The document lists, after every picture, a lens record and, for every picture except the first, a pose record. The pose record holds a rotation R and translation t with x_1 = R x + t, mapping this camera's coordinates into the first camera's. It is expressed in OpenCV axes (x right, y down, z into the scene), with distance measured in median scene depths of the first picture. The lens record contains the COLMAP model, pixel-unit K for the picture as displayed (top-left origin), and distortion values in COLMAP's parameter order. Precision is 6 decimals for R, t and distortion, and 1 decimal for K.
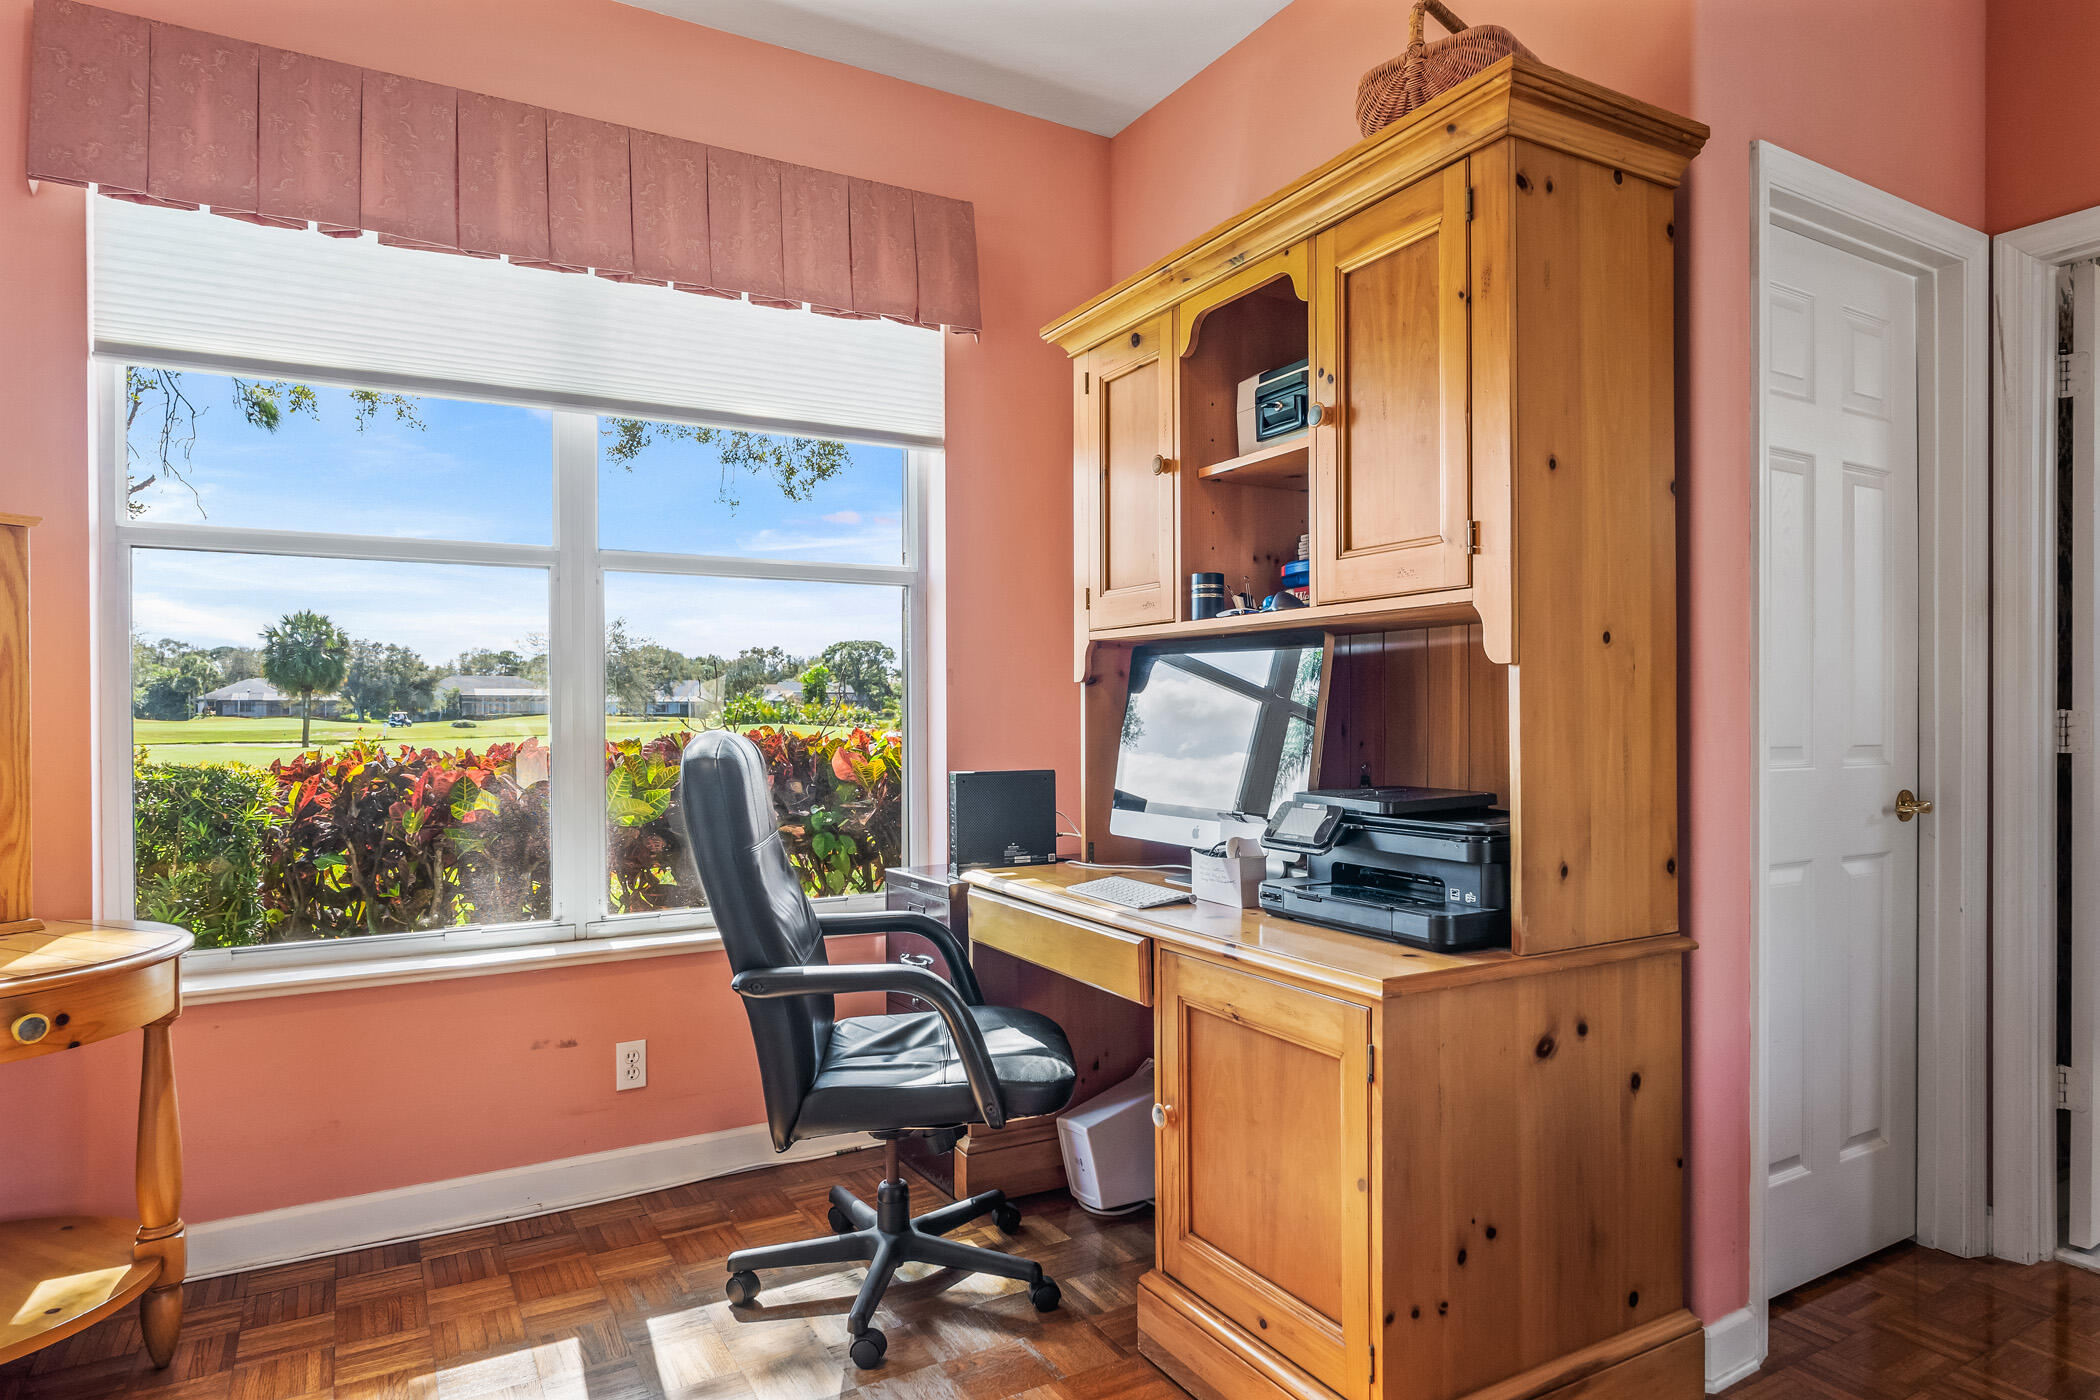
lens RADIAL K [[1208.2, 0, 1050.0], [0, 1208.2, 700.0], [0, 0, 1]] dist [-0.001050, -0.000035]
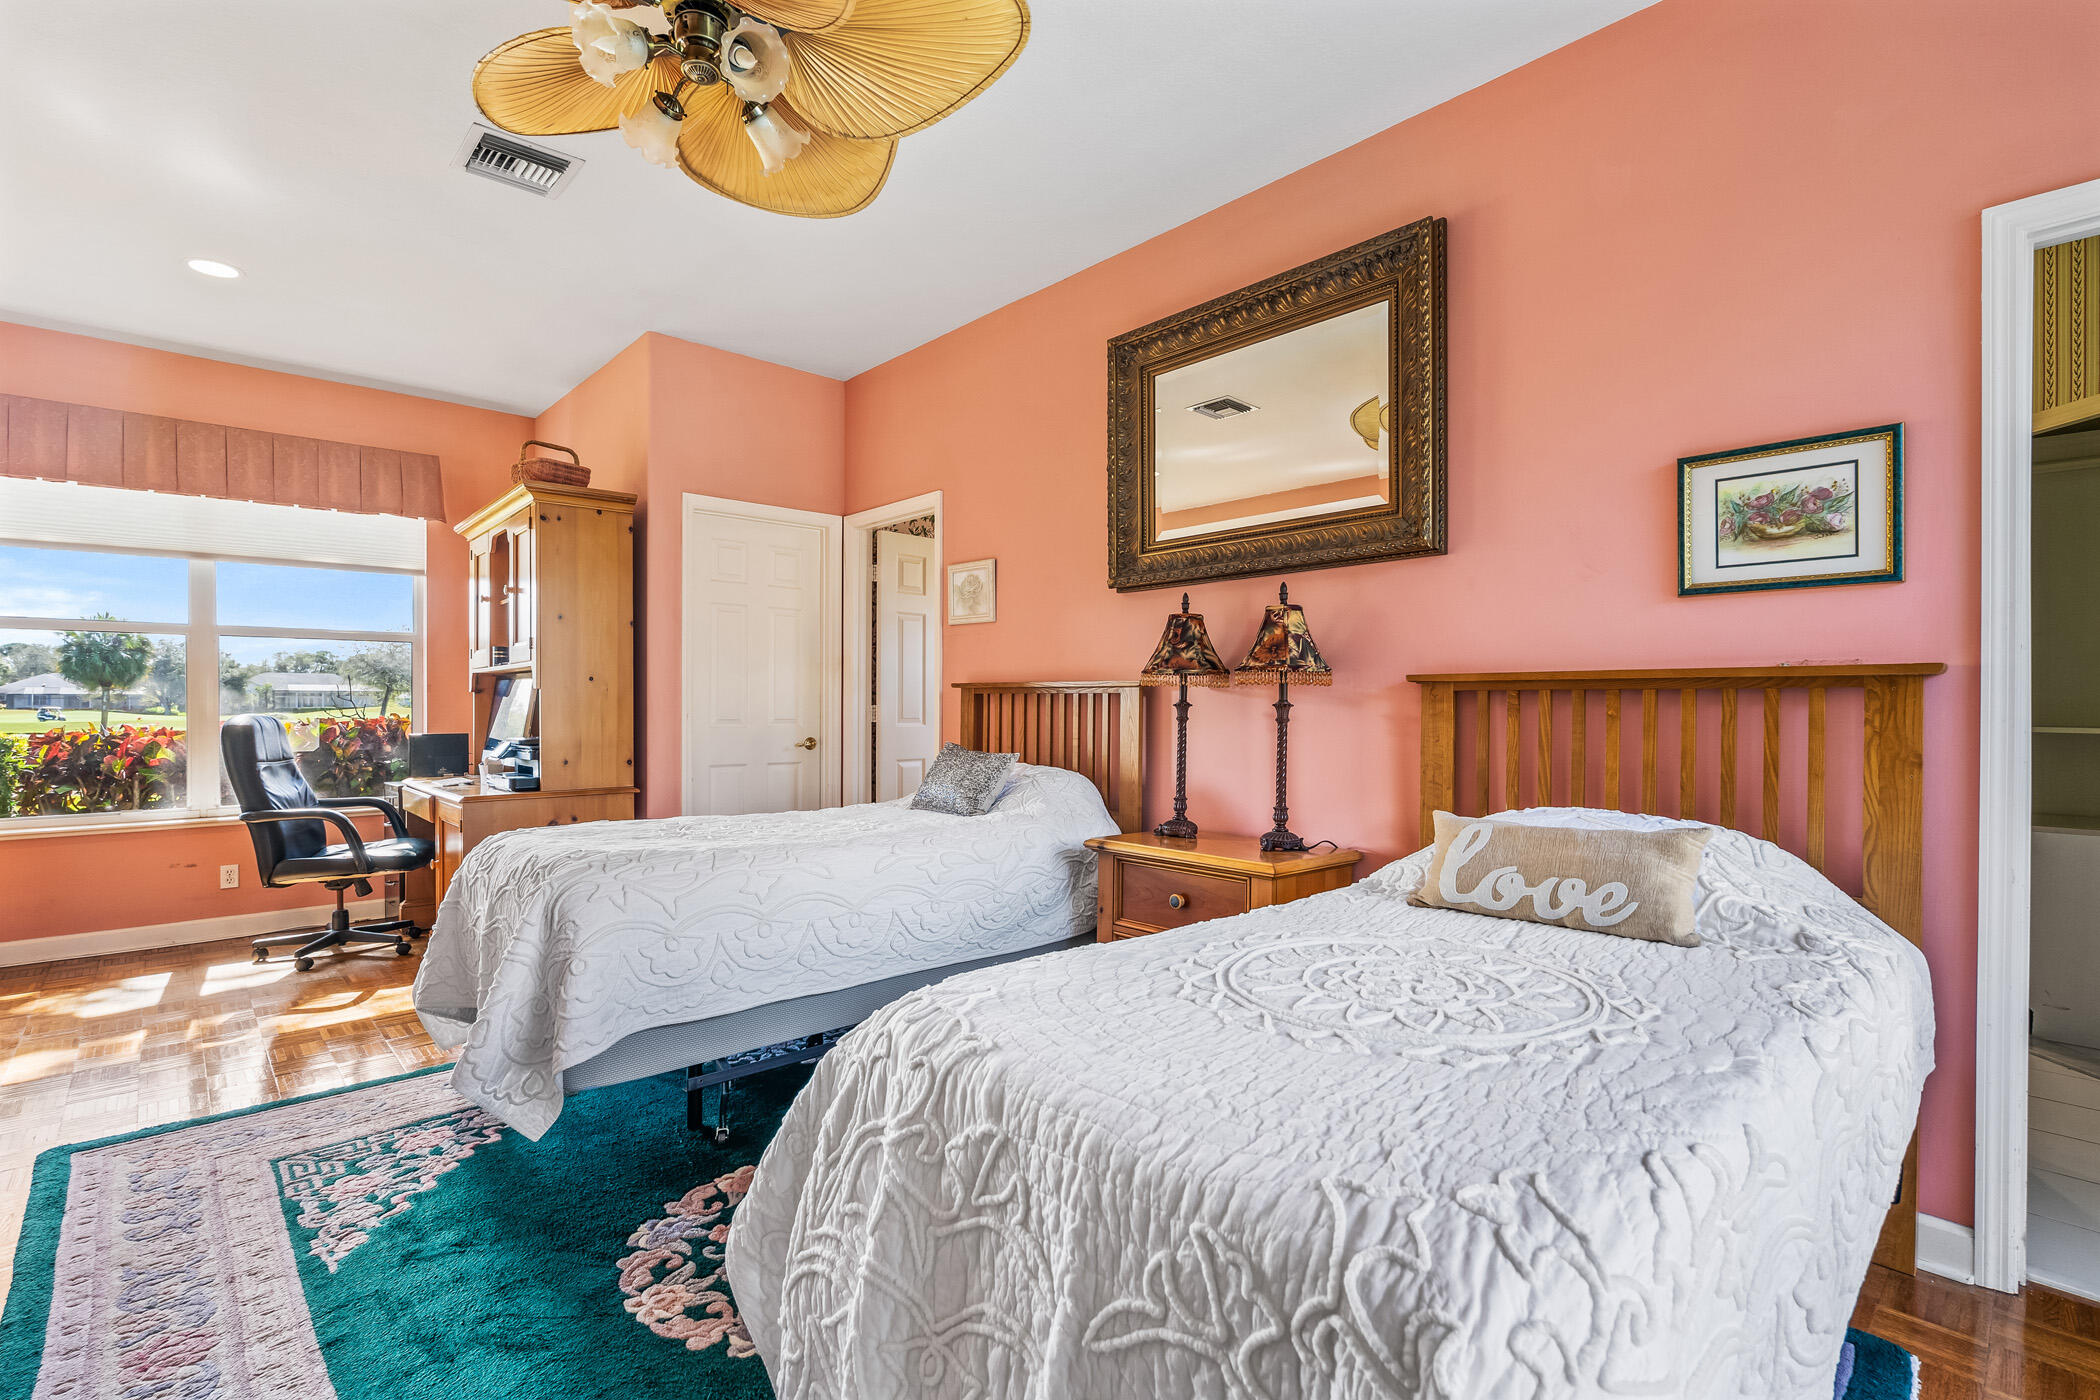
lens RADIAL K [[954.2, 0, 1050.0], [0, 954.2, 700.0], [0, 0, 1]] dist [-0.004218, -0.000528]
pose [[0.974023, 0.003784, 0.226418, 0.600618], [-0.004321, 0.999989, 0.001875, -0.007125], [-0.226408, -0.002804, 0.974029, -0.829932]]
